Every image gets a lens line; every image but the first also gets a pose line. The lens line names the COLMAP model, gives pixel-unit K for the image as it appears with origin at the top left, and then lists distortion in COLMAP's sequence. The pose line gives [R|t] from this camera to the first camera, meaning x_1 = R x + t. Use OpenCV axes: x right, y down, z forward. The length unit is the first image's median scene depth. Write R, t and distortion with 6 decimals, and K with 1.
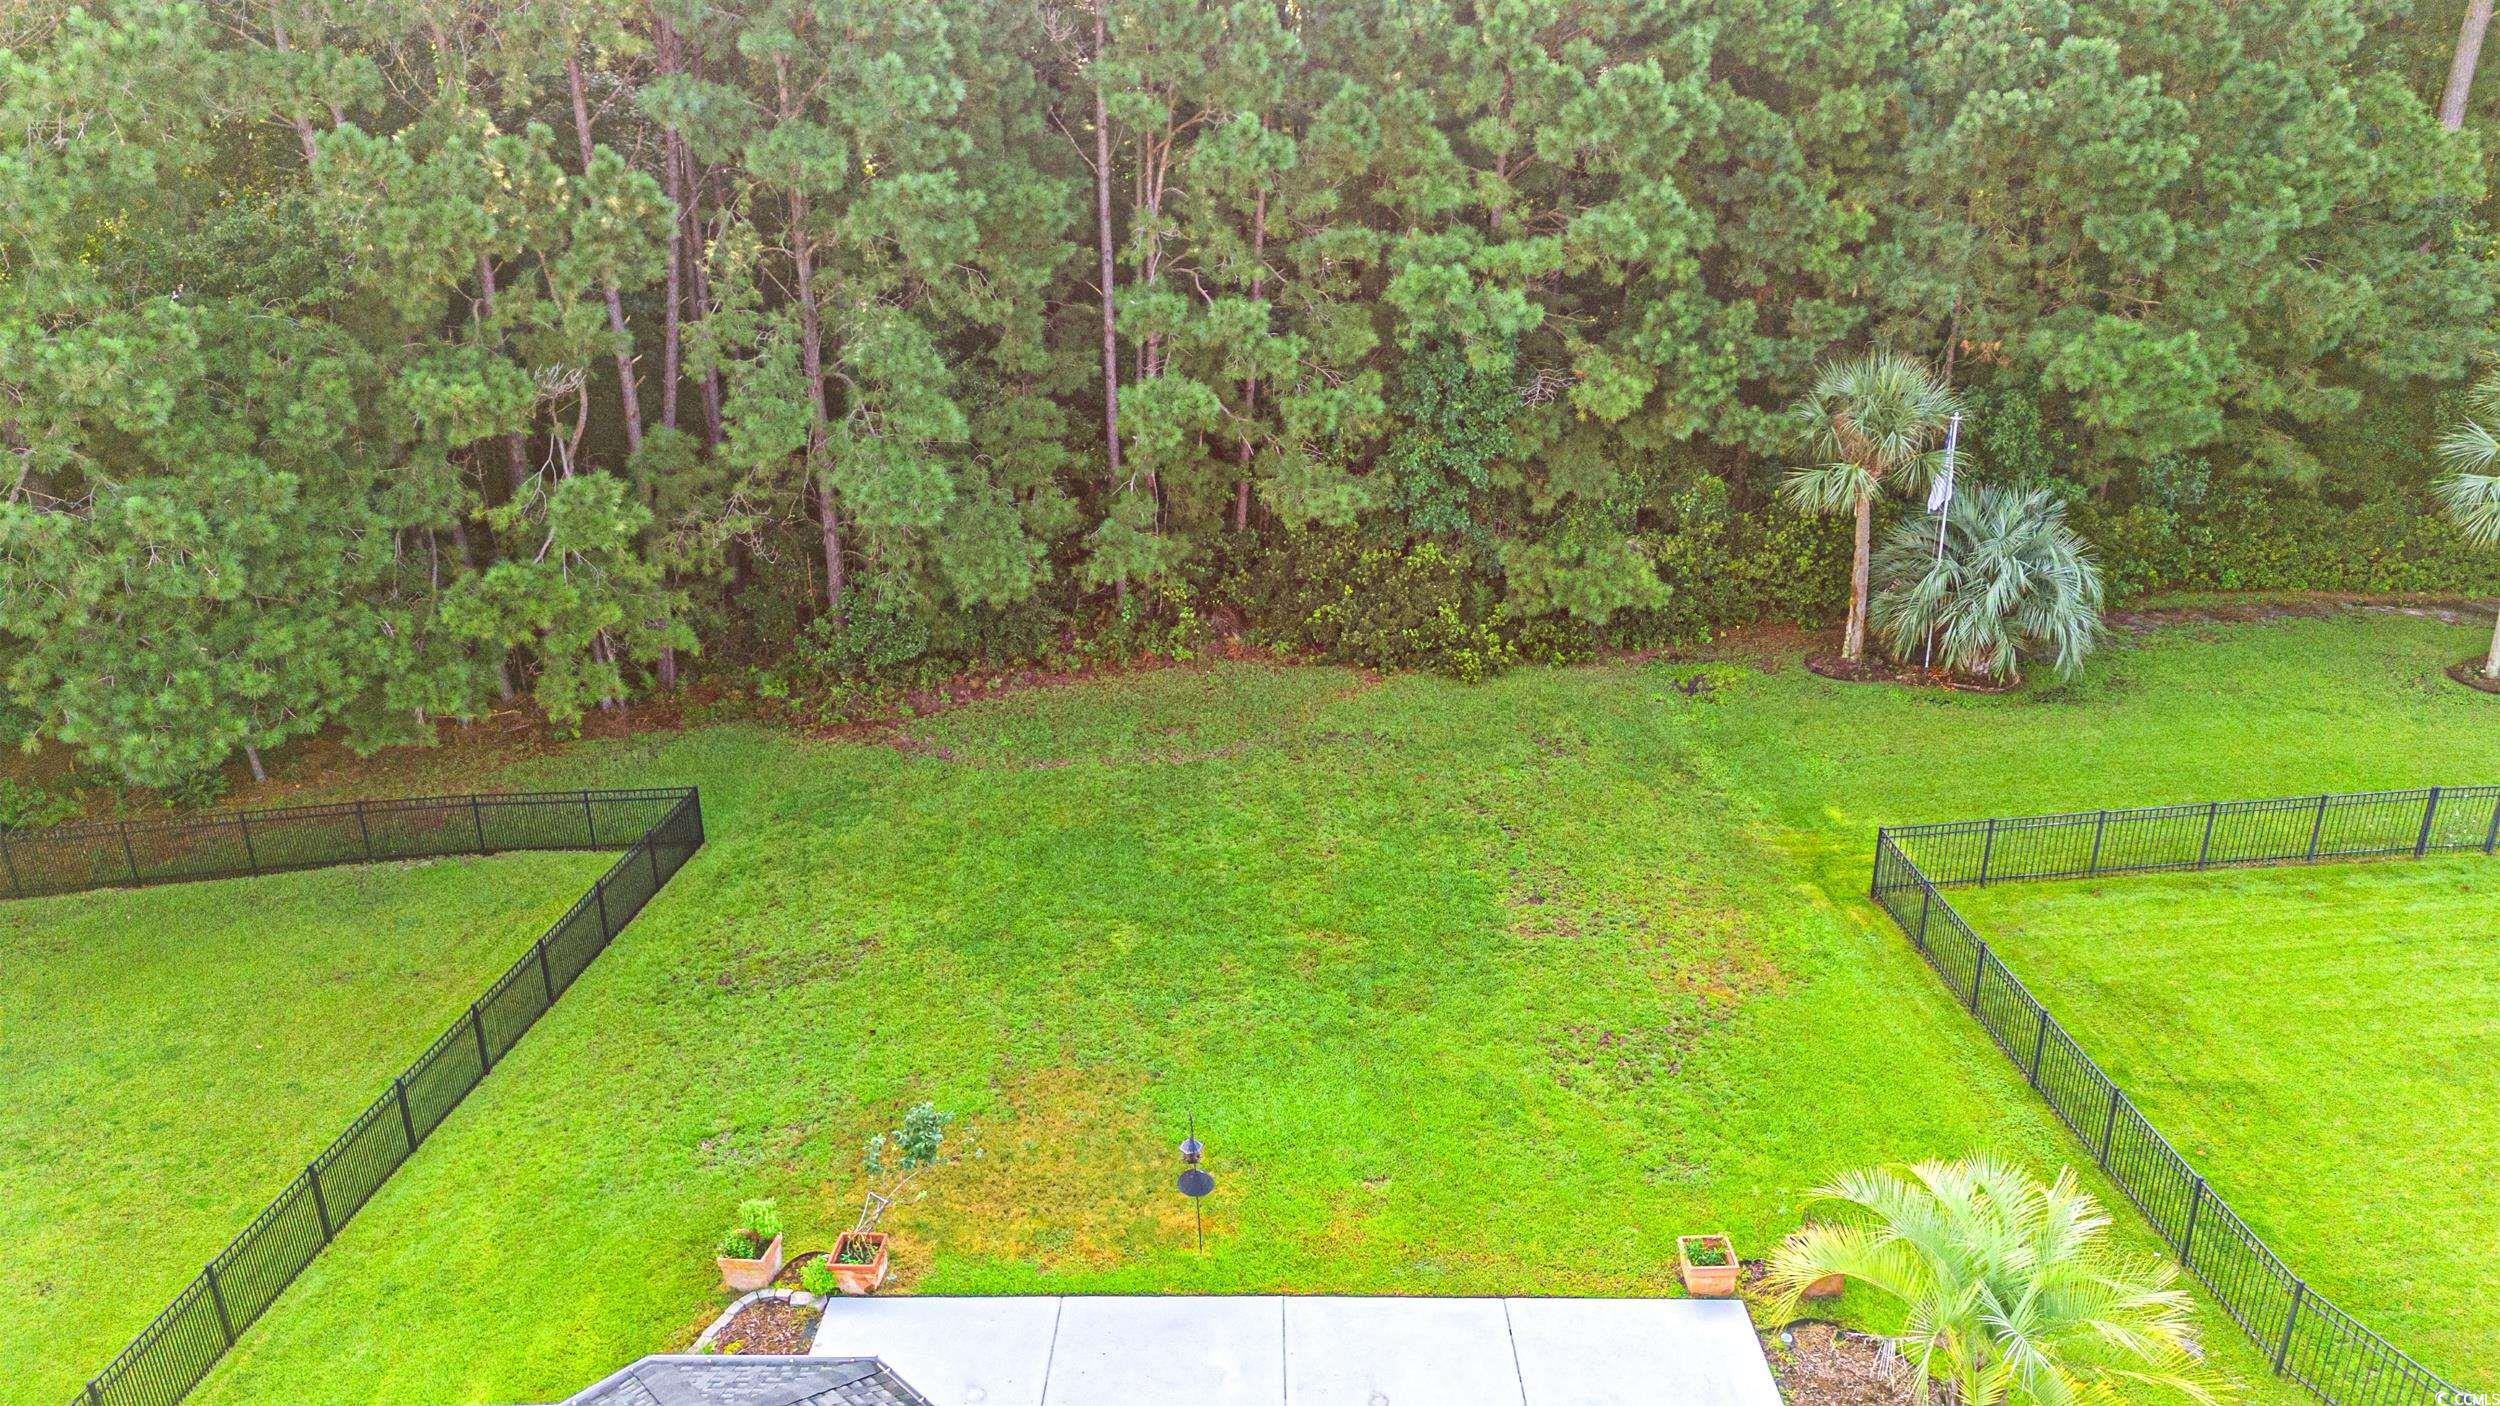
lens RADIAL K [[1831.1, 0, 1246.3], [0, 1831.1, 697.2], [0, 0, 1]] dist [0.065000, -0.028461]
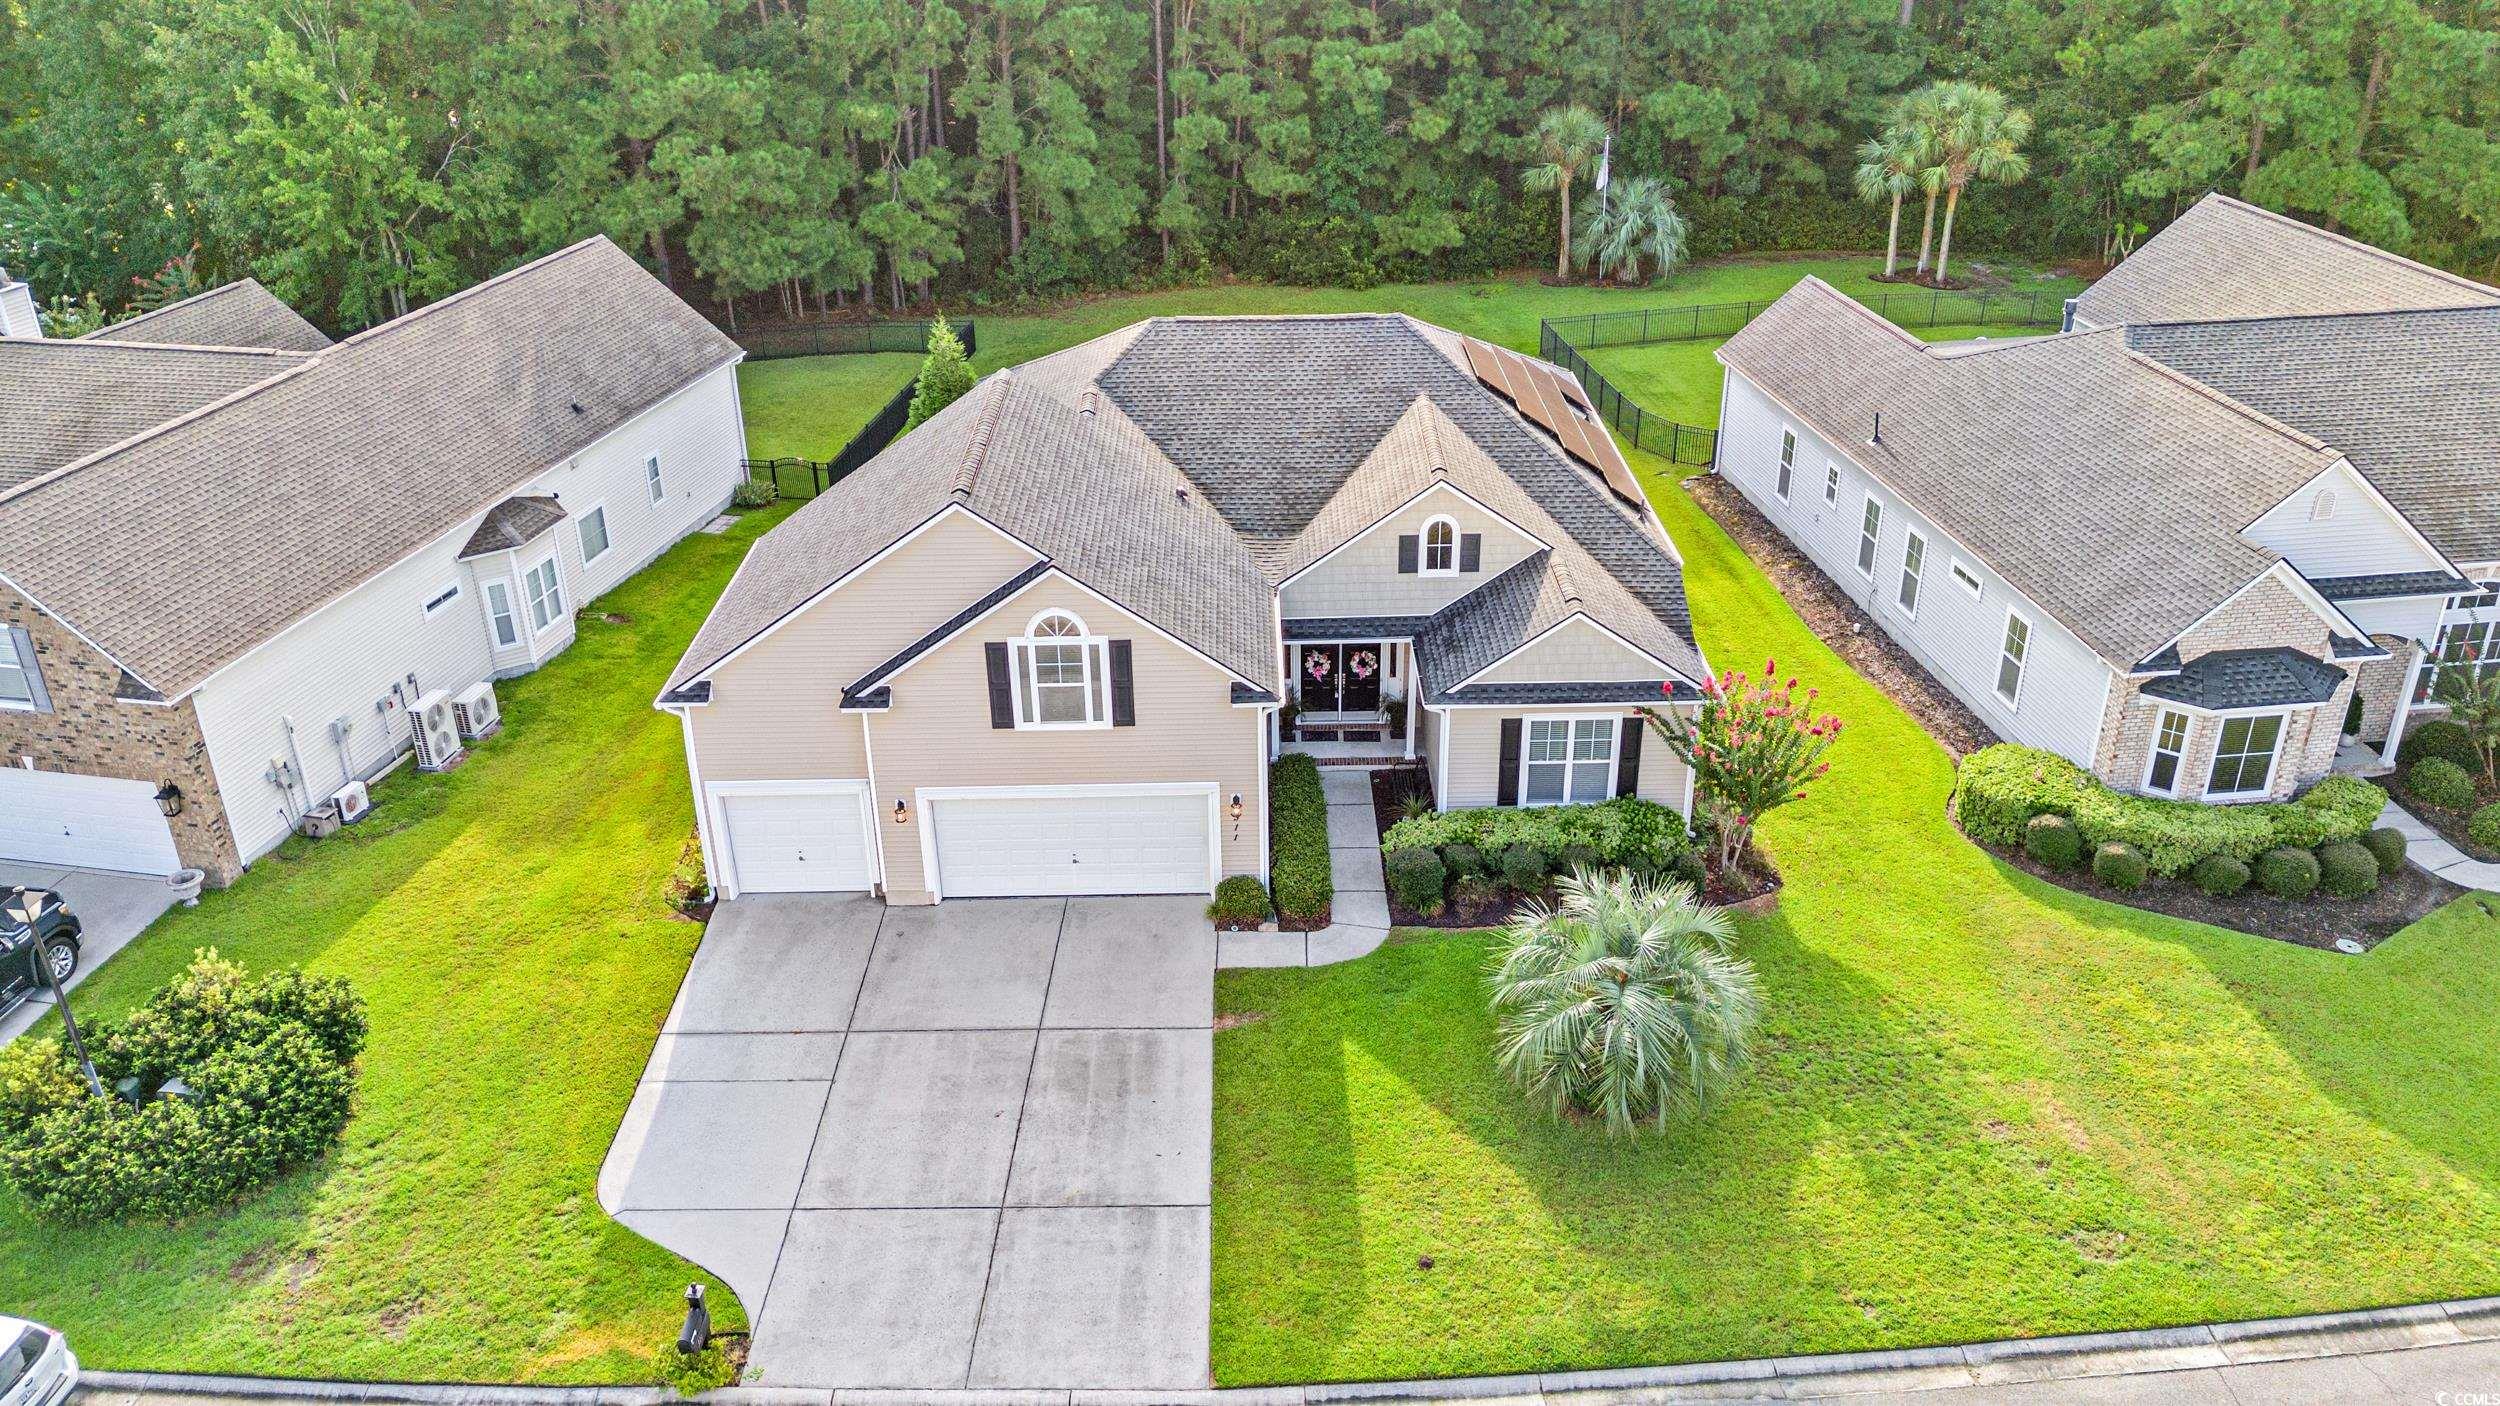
lens RADIAL K [[1831.1, 0, 1249.0], [0, 1831.1, 685.7], [0, 0, 1]] dist [0.065000, -0.028461]
pose [[0.999474, -0.016047, 0.028175, -0.051147], [0.014472, 0.998369, 0.055228, 0.302621], [-0.029015, -0.054791, 0.998076, -0.924795]]
